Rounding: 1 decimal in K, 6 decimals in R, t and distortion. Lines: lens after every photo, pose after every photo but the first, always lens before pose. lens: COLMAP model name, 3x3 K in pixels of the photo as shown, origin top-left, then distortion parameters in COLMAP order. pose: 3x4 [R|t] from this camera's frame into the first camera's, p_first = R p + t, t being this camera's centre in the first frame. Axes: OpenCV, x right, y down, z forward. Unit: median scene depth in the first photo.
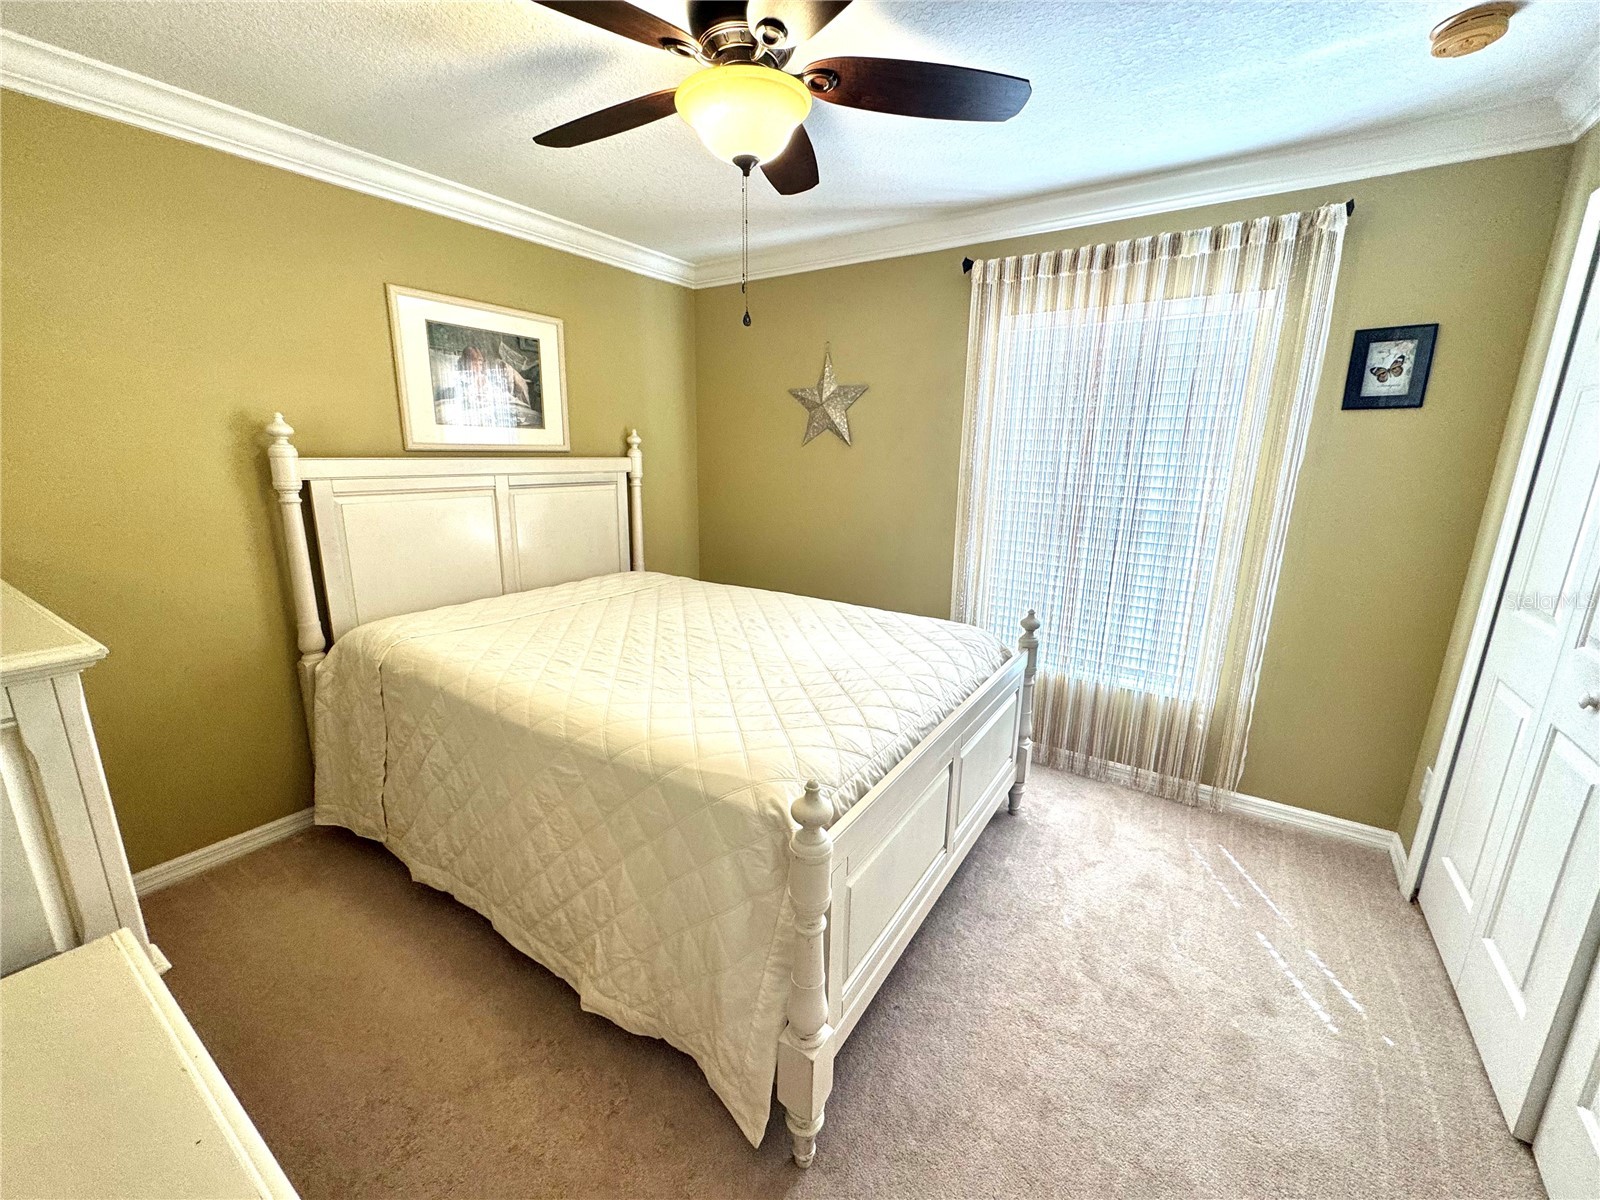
lens RADIAL K [[639.2, 0, 806.4], [0, 639.2, 598.4], [0, 0, 1]] dist [-0.003009, -0.000441]
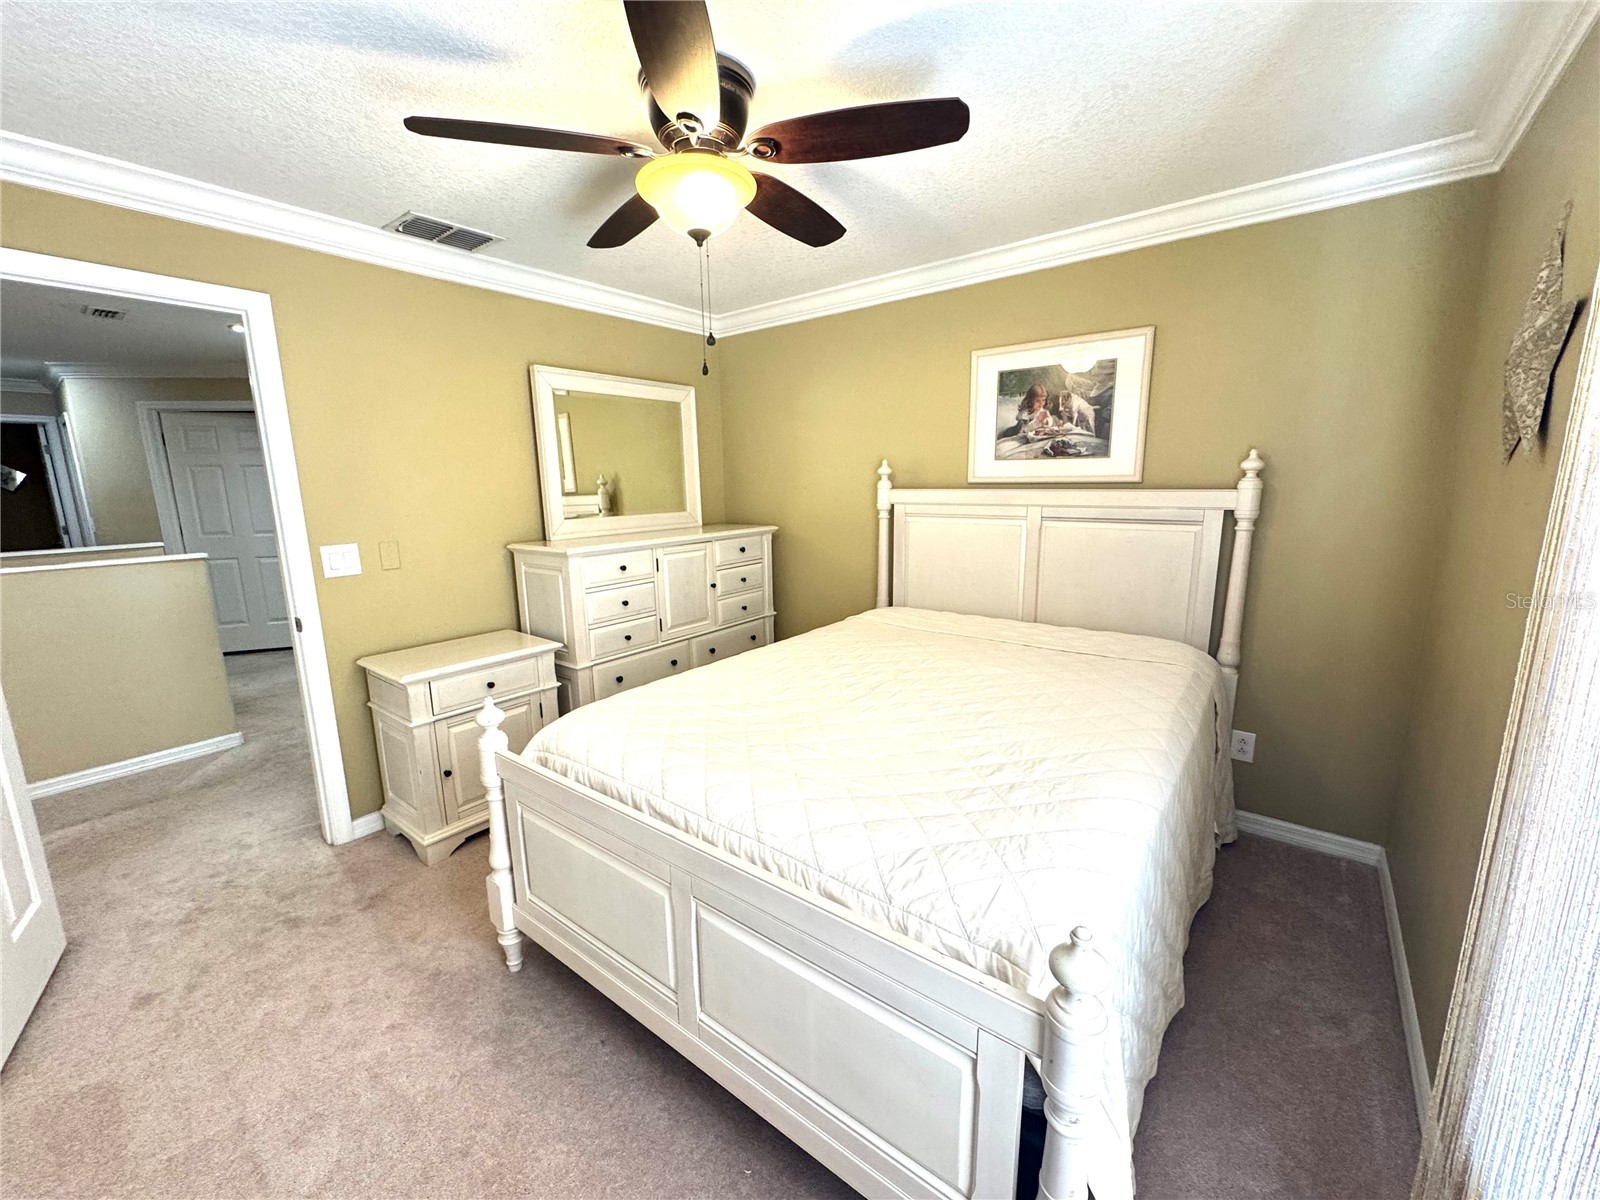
lens RADIAL K [[639.2, 0, 808.2], [0, 639.2, 603.5], [0, 0, 1]] dist [-0.003009, -0.000441]
pose [[-0.076566, 0.171491, -0.982206, 0.558855], [-0.216970, 0.958625, 0.184287, -0.147849], [0.973171, 0.227219, -0.036189, 0.693012]]
